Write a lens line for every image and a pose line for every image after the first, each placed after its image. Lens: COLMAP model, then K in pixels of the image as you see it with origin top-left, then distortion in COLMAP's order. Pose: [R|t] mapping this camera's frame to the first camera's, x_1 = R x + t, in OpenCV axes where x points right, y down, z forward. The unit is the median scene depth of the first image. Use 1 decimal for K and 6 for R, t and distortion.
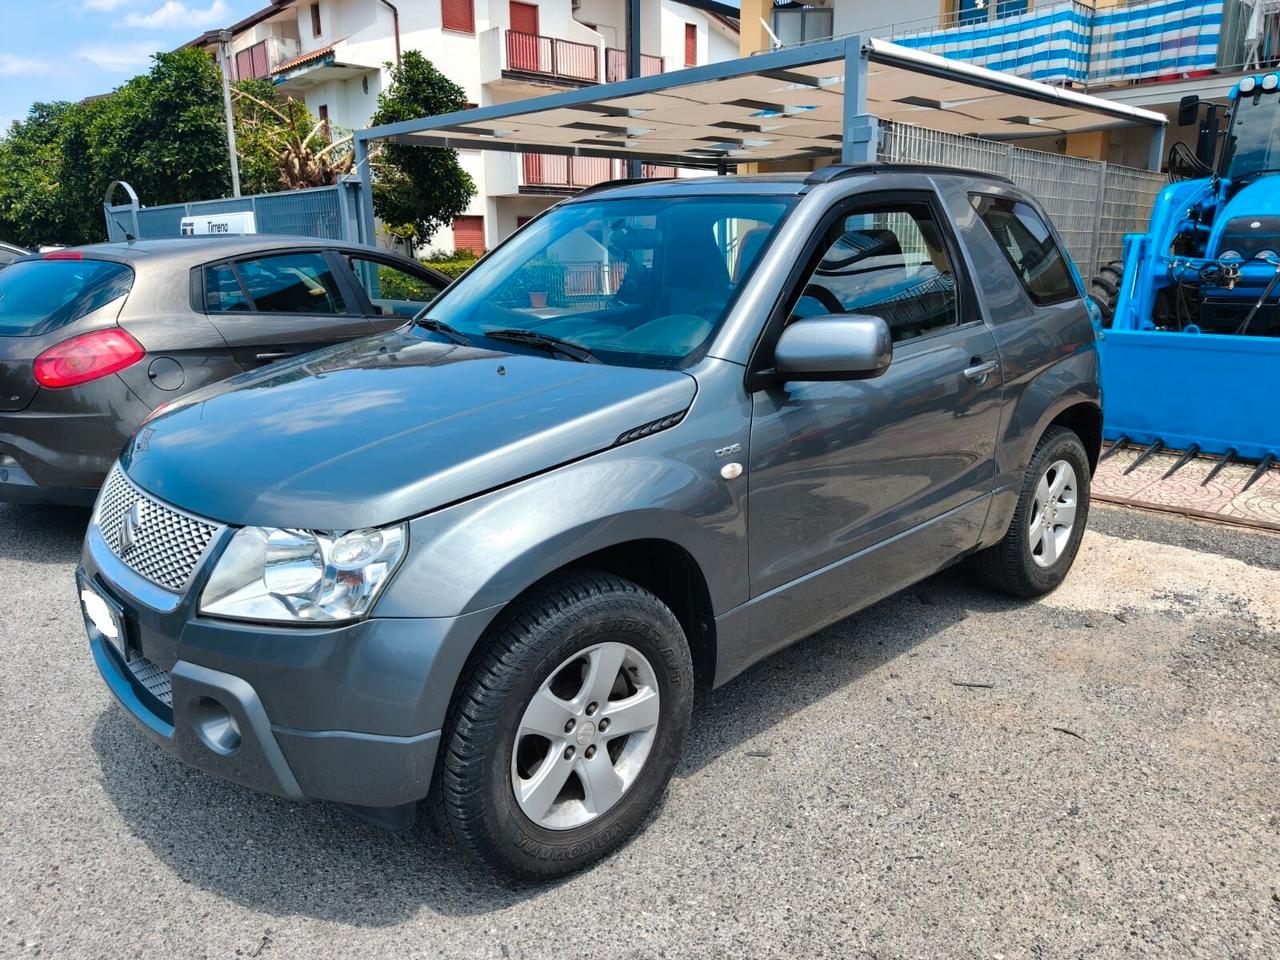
lens RADIAL K [[913.6, 0, 641.8], [0, 913.6, 470.4], [0, 0, 1]] dist [0.008485, -0.003673]
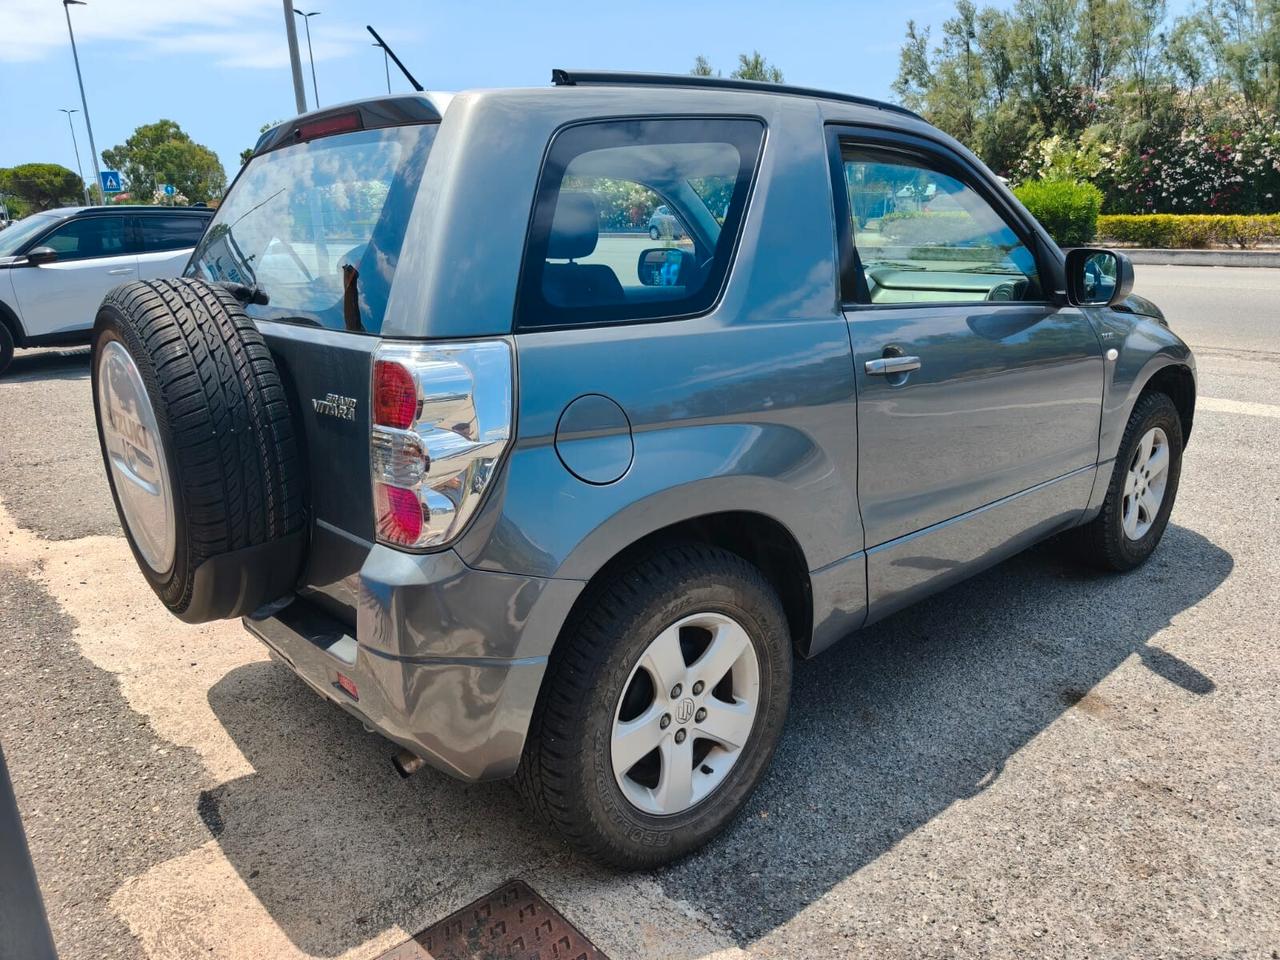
lens RADIAL K [[893.8, 0, 645.5], [0, 893.8, 483.0], [0, 0, 1]] dist [0.006754, 0.000472]
pose [[-0.998824, 0.037459, 0.030790, 0.135970], [0.047906, 0.860524, 0.507153, -0.420943], [-0.007498, 0.508032, -0.861306, 1.747903]]
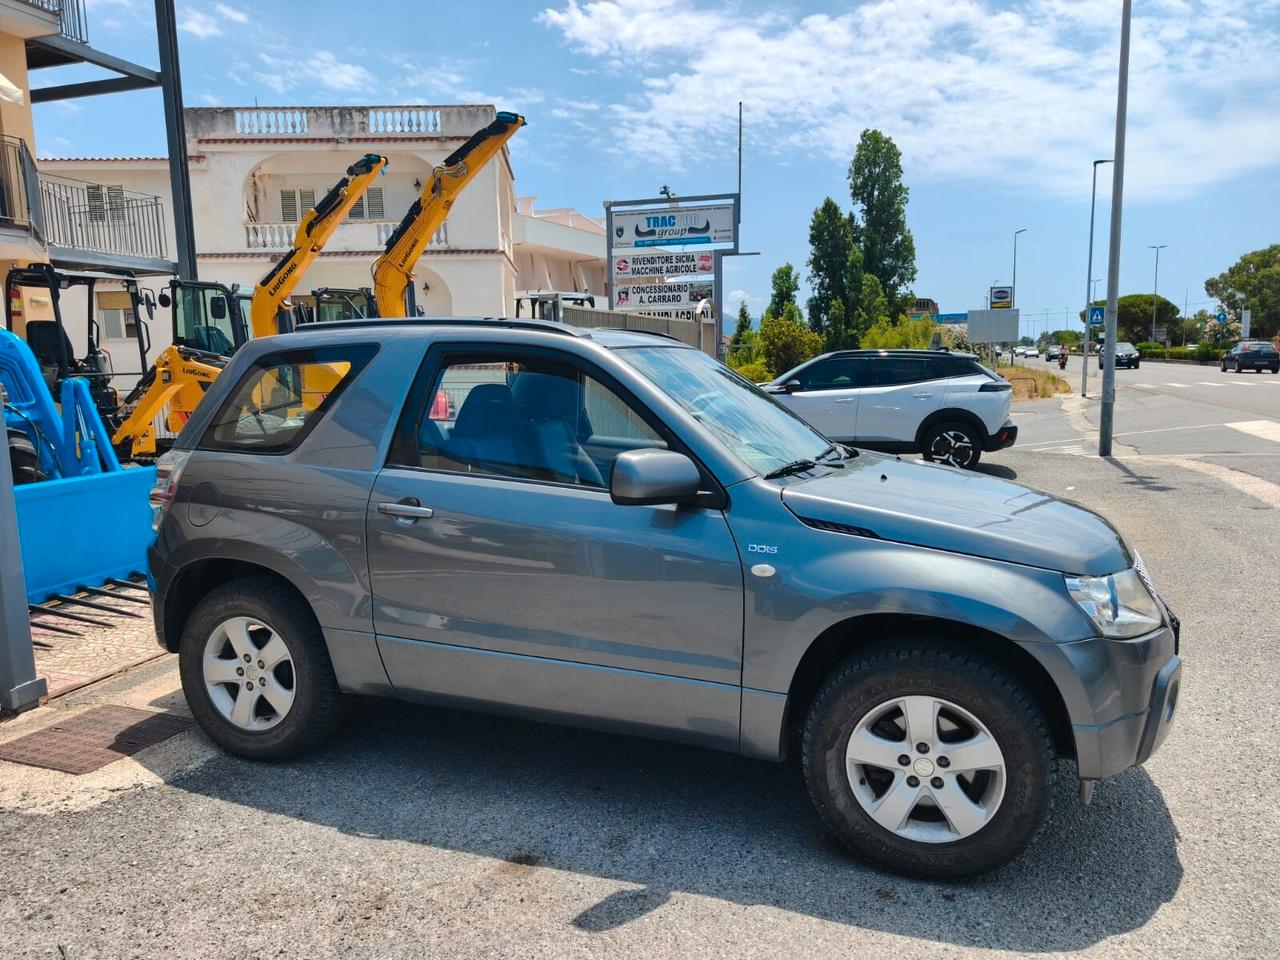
lens RADIAL K [[903.3, 0, 654.2], [0, 903.3, 491.8], [0, 0, 1]] dist [0.007515, 0.000490]
pose [[-0.474080, -0.104302, 0.874282, -0.875037], [0.228950, 0.944199, 0.236791, -0.341185], [-0.850194, 0.312425, -0.423746, 1.343306]]
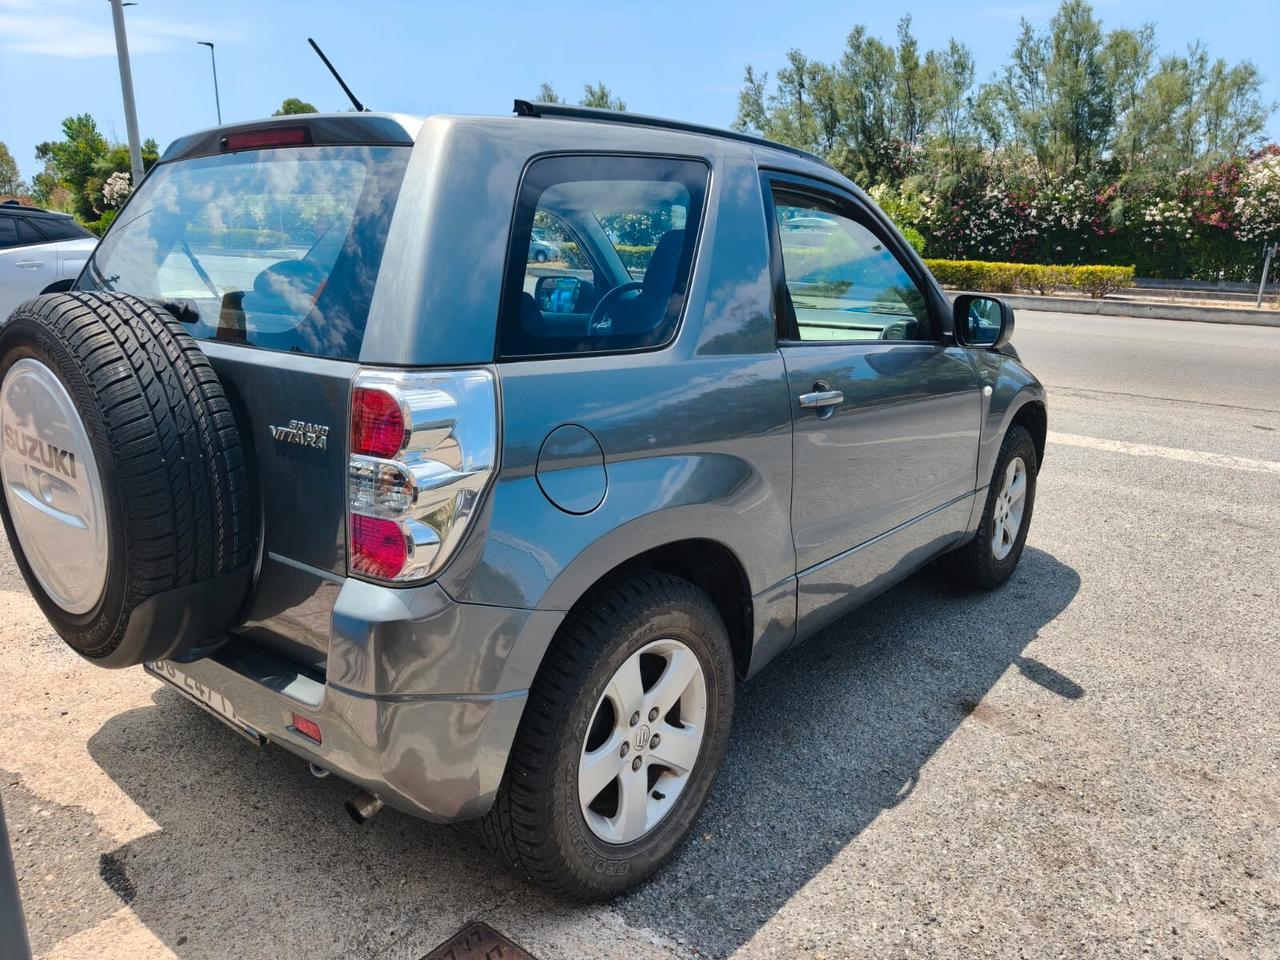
lens RADIAL K [[893.8, 0, 645.5], [0, 893.8, 483.0], [0, 0, 1]] dist [0.006754, 0.000472]
pose [[-0.988269, 0.037381, -0.148077, 0.205361], [-0.039654, 0.873520, 0.485170, -0.427087], [0.147484, 0.485350, -0.861791, 1.746681]]
